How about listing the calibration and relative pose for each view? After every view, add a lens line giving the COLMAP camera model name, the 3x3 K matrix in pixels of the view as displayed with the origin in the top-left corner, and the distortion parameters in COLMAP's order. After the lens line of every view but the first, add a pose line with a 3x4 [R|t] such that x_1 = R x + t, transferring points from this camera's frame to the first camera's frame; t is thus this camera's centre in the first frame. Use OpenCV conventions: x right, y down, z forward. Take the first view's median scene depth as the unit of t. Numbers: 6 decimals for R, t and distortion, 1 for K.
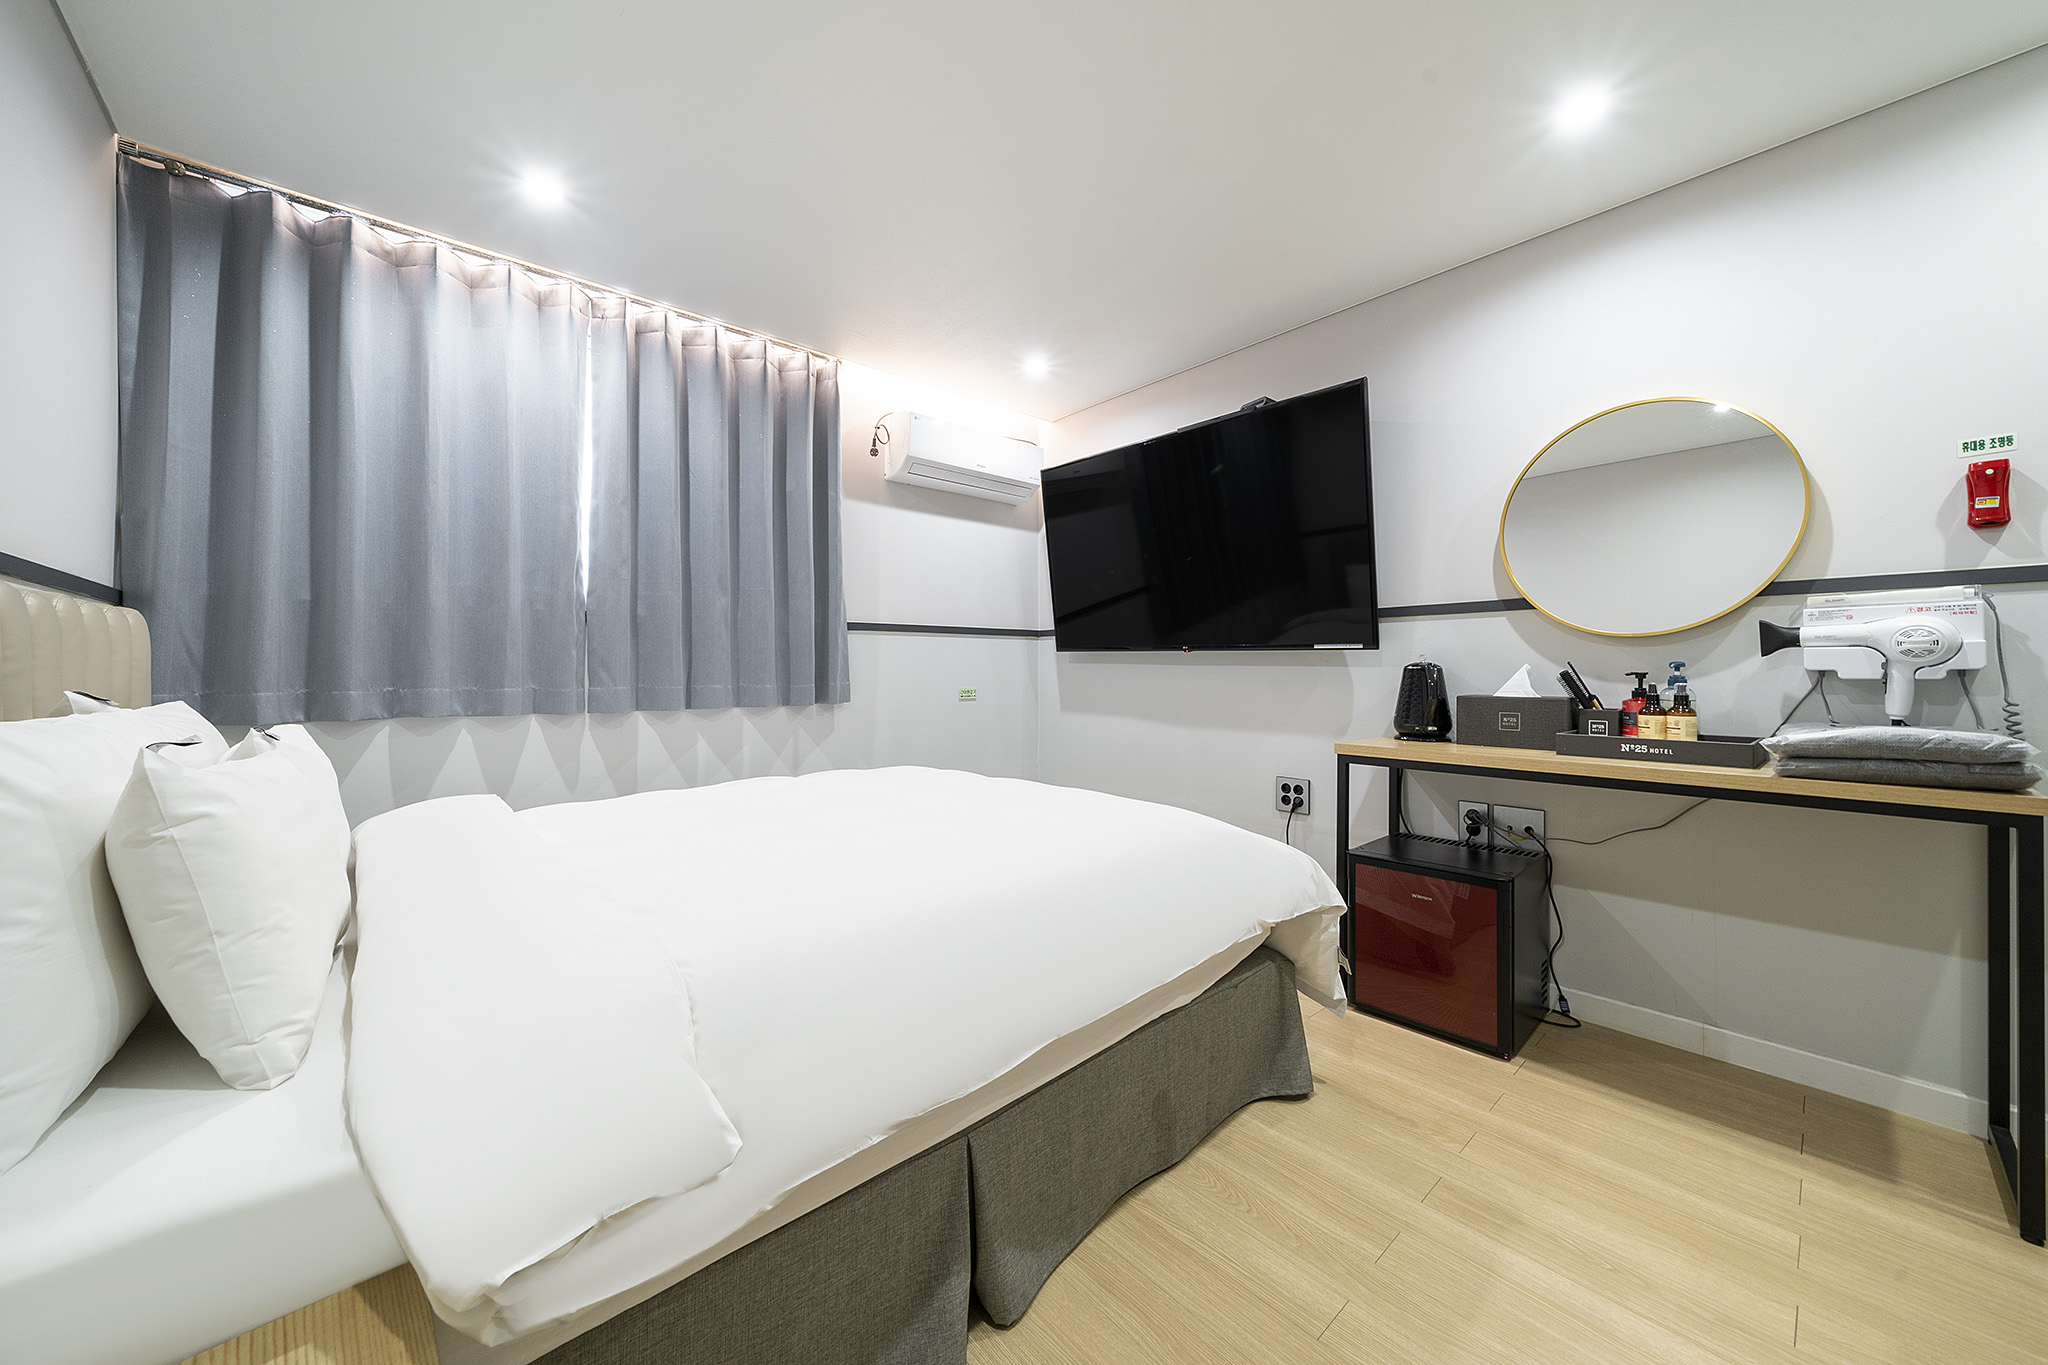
lens RADIAL K [[713.2, 0, 1016.4], [0, 713.2, 670.2], [0, 0, 1]] dist [-0.005695, -0.000065]
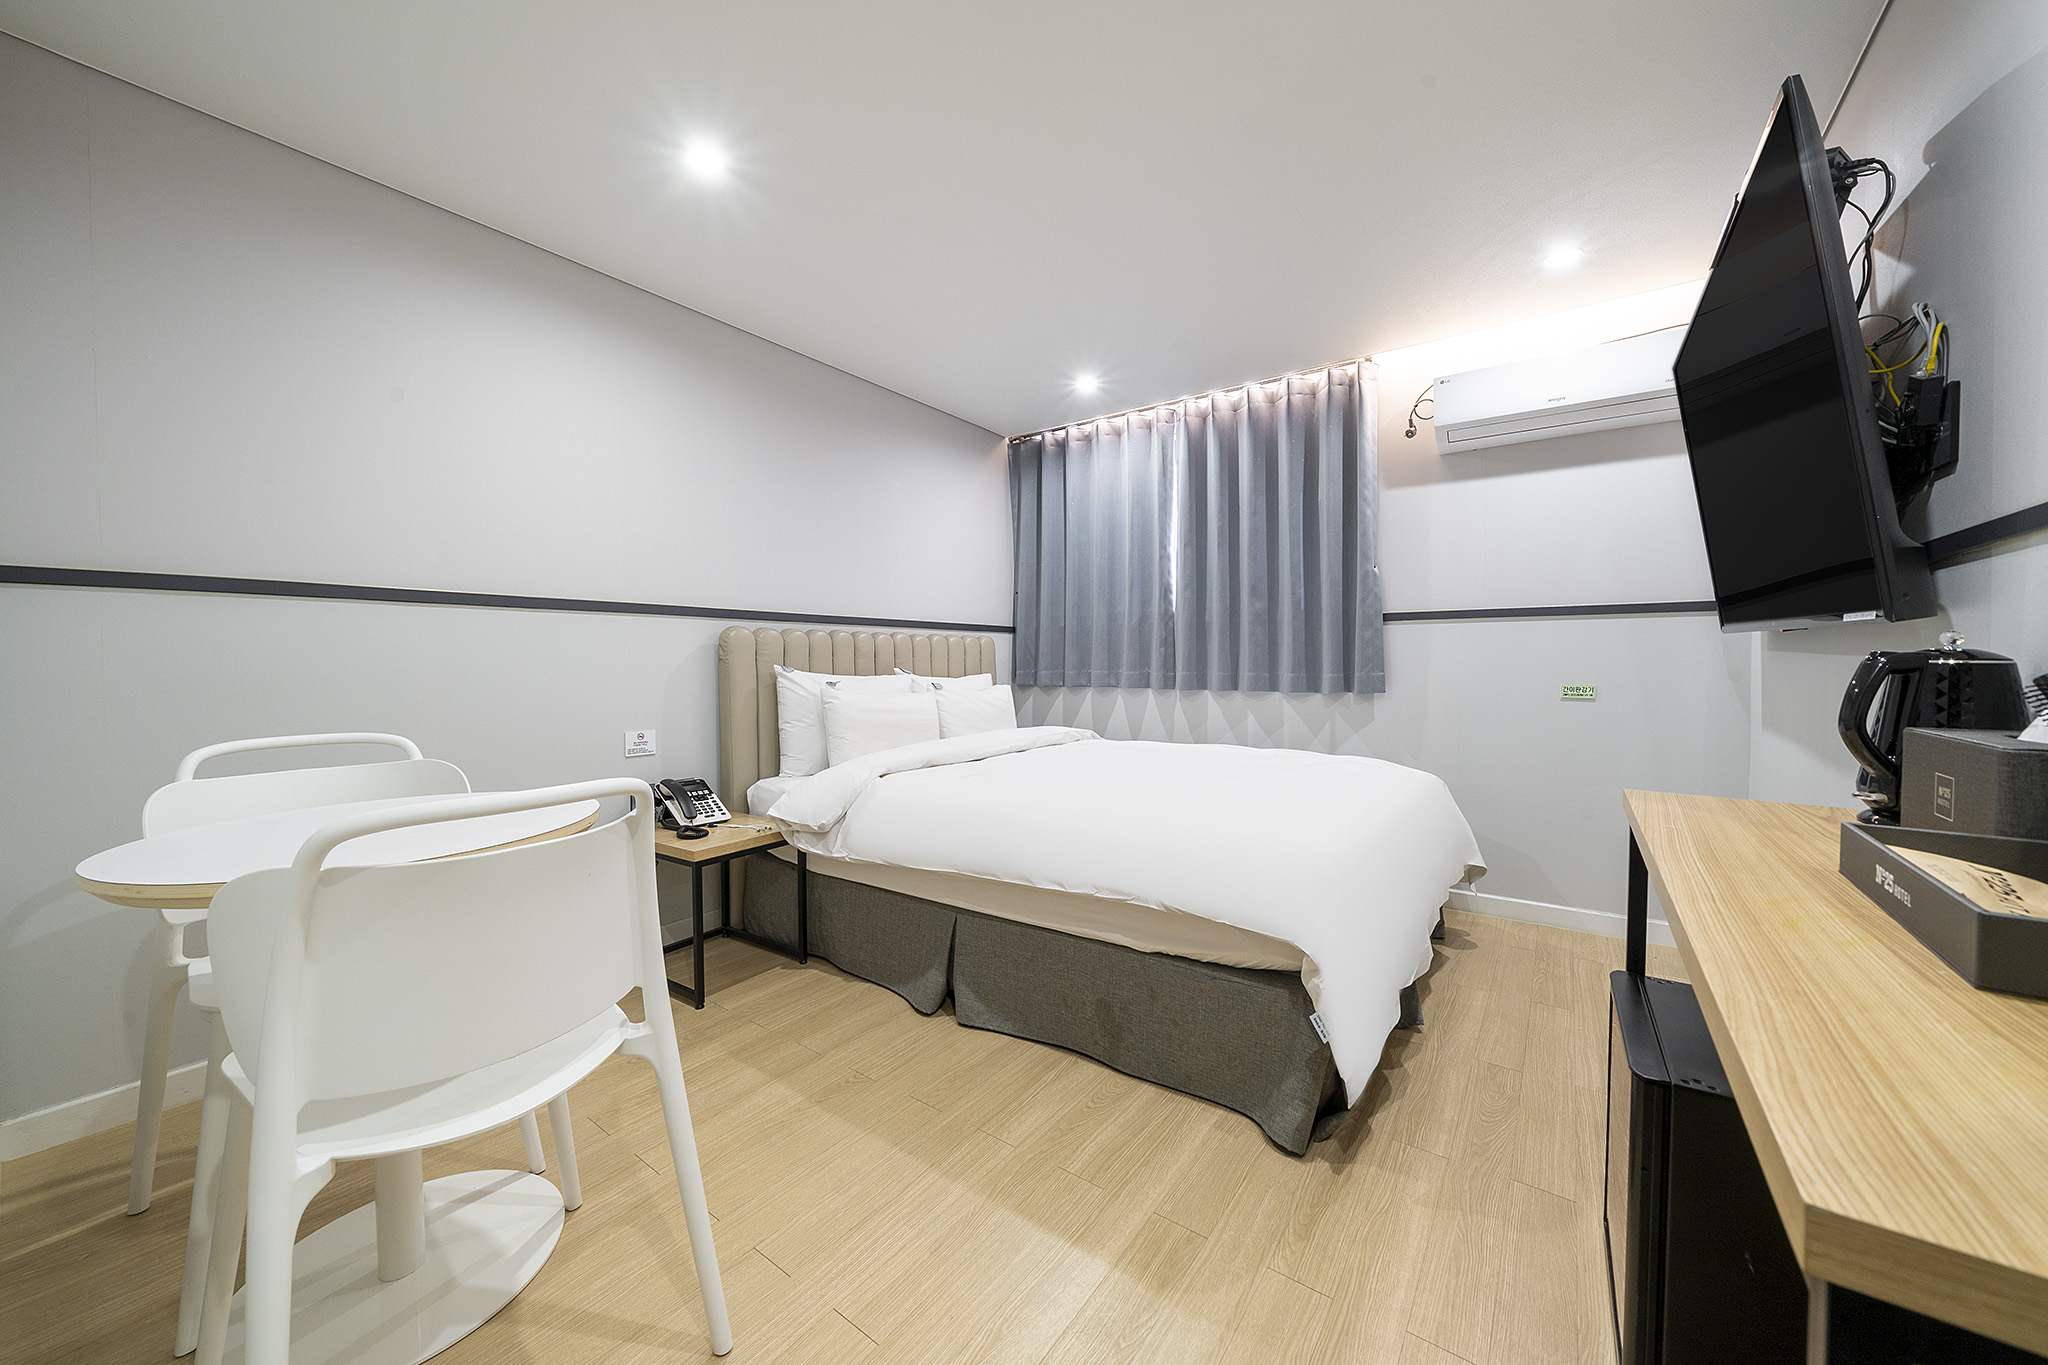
lens RADIAL K [[739.3, 0, 1024.0], [0, 739.3, 682.5], [0, 0, 1]] dist [-0.000974, -0.000045]
pose [[0.224746, 0.032759, -0.973867, 0.840179], [0.000401, 0.999432, 0.033711, -0.006338], [0.974417, -0.007967, 0.224605, 0.339646]]
